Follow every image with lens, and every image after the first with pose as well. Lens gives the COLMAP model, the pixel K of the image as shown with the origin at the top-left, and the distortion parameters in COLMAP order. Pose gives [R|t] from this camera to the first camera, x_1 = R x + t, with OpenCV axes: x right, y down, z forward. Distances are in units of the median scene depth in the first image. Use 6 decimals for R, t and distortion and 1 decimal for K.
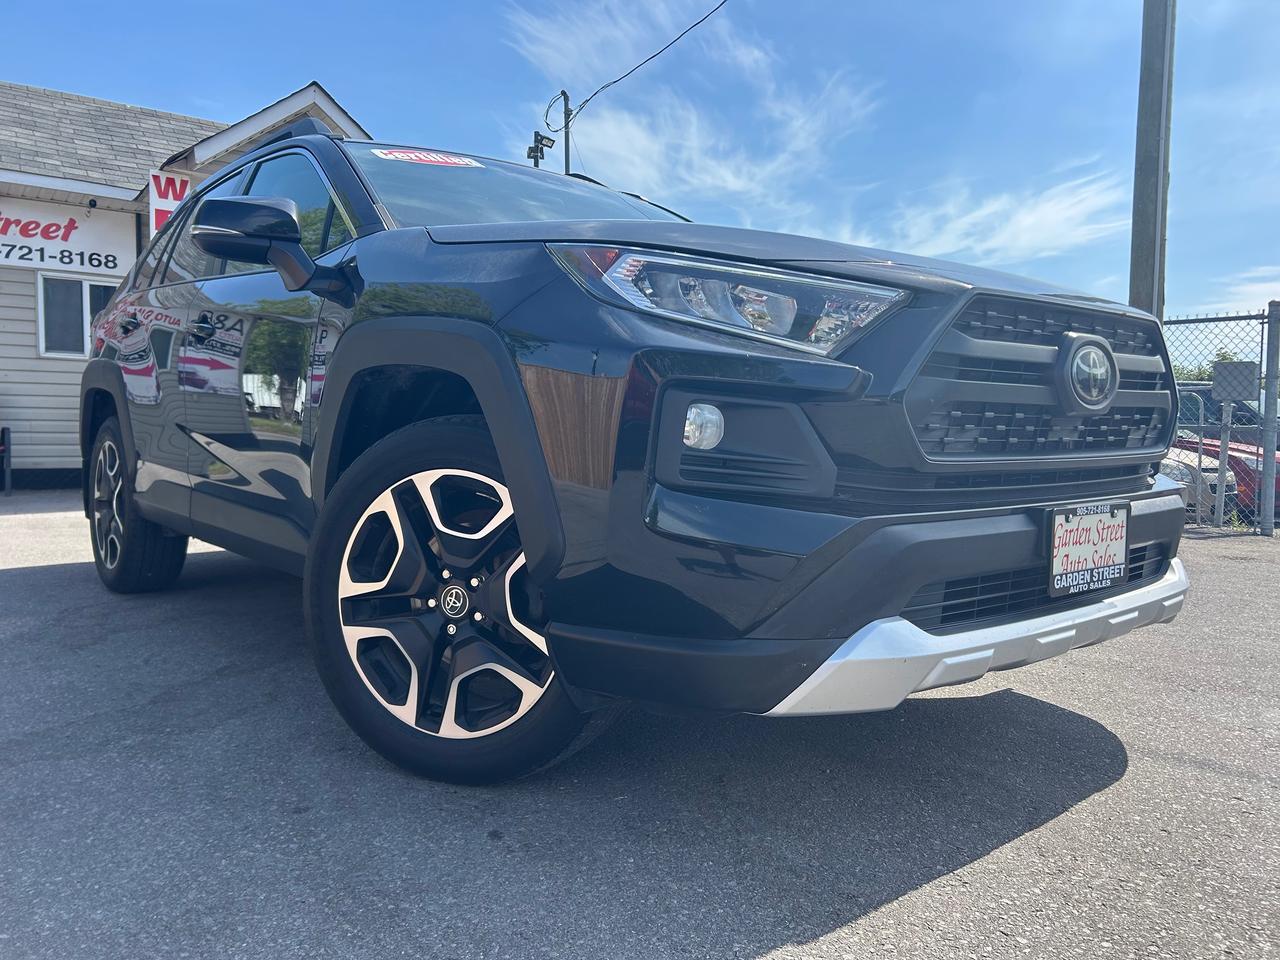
lens RADIAL K [[984.9, 0, 632.1], [0, 984.9, 478.7], [0, 0, 1]] dist [0.028852, -0.010684]
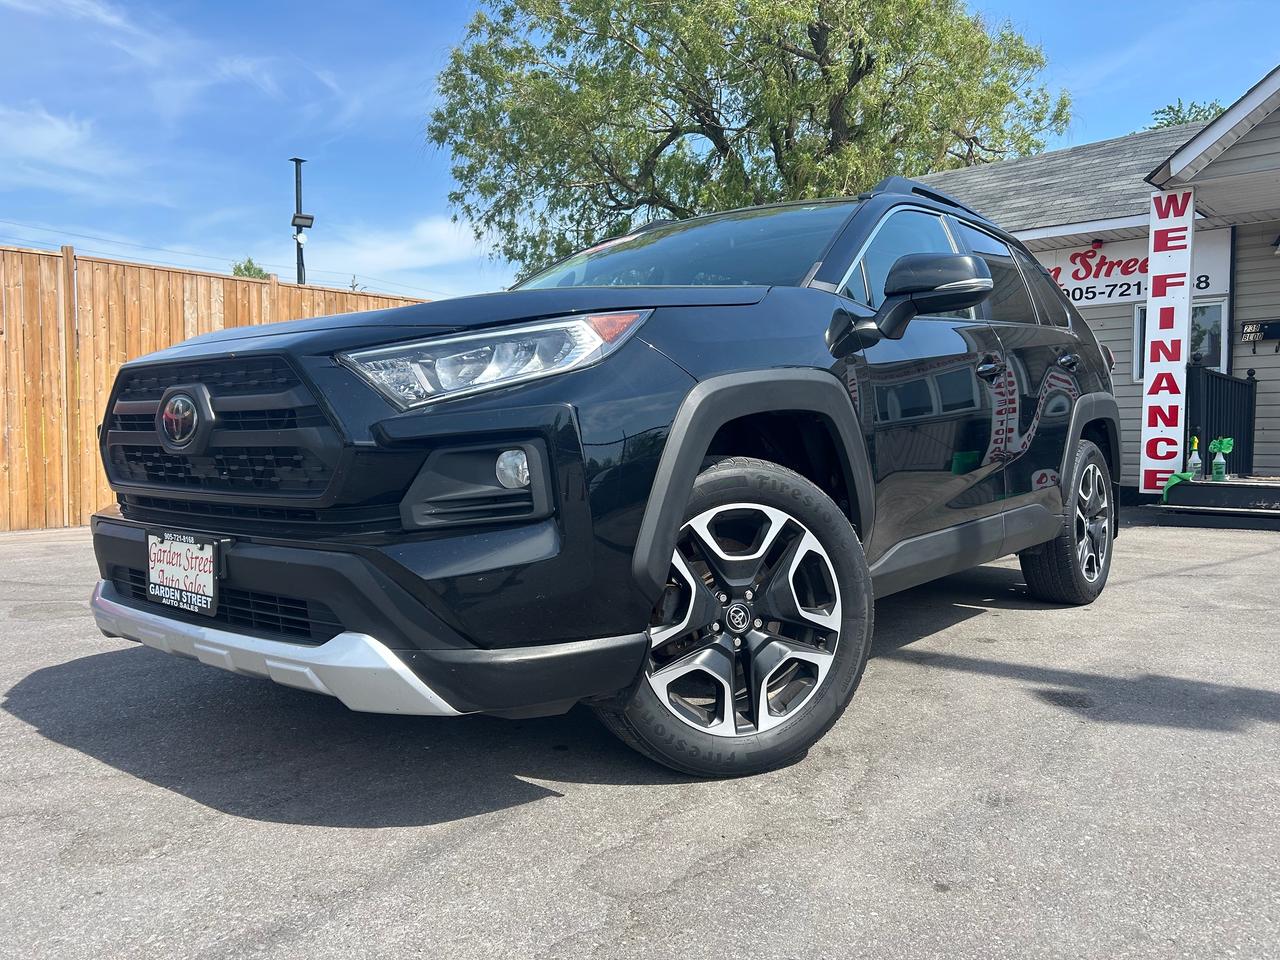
lens RADIAL K [[984.9, 0, 646.5], [0, 984.9, 478.9], [0, 0, 1]] dist [0.028852, -0.010684]
pose [[0.175493, 0.036188, -0.983815, 1.786396], [-0.051597, 0.998289, 0.027516, -0.101963], [0.983128, 0.045933, 0.177060, 1.405309]]
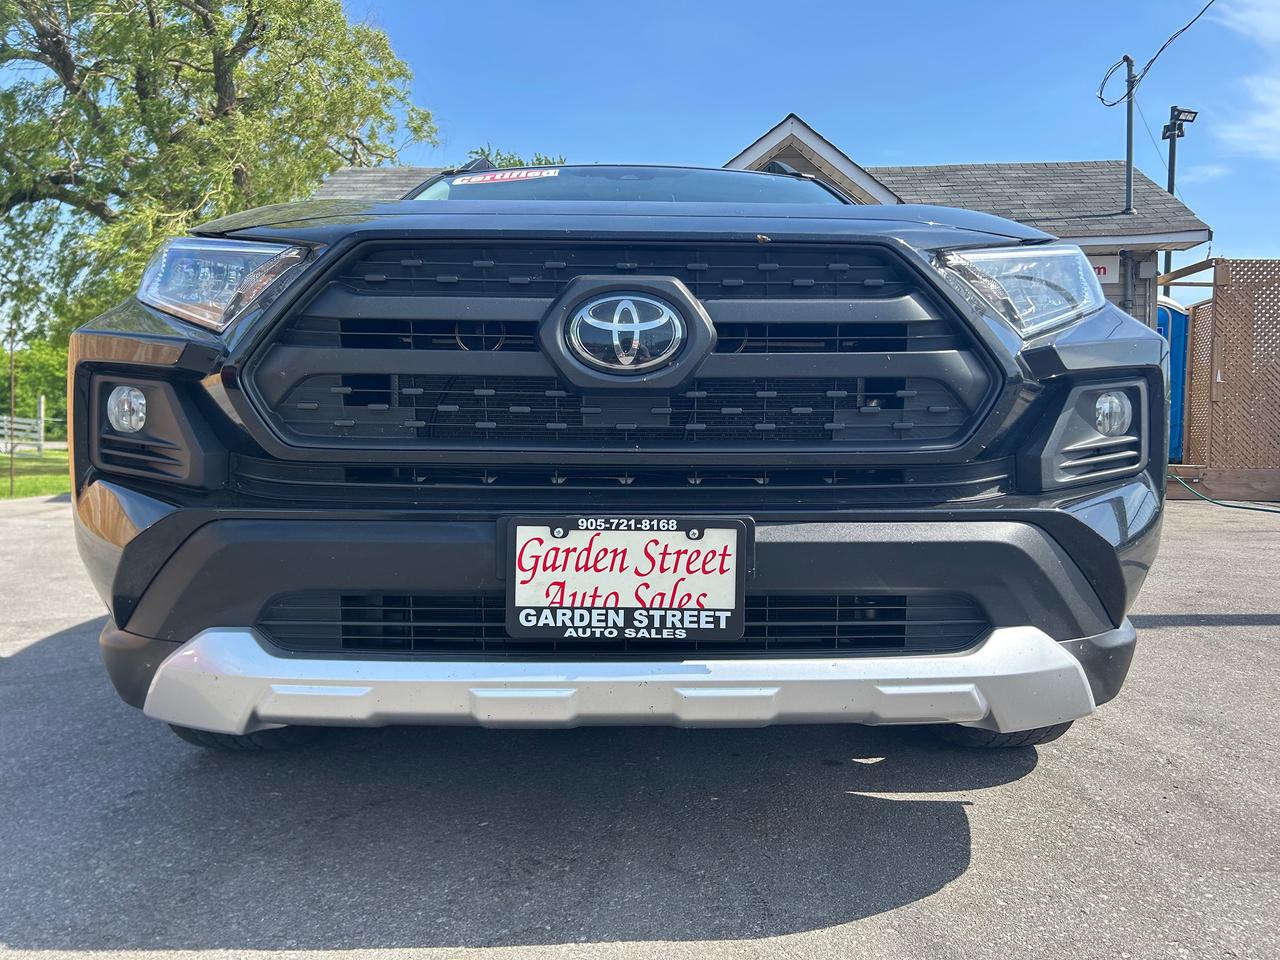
lens RADIAL K [[984.9, 0, 678.4], [0, 984.9, 486.6], [0, 0, 1]] dist [0.028852, -0.010684]
pose [[0.777013, 0.022796, -0.629071, 0.988751], [-0.034639, 0.999378, -0.006571, 0.008611], [0.628531, 0.026896, 0.777320, 0.508094]]
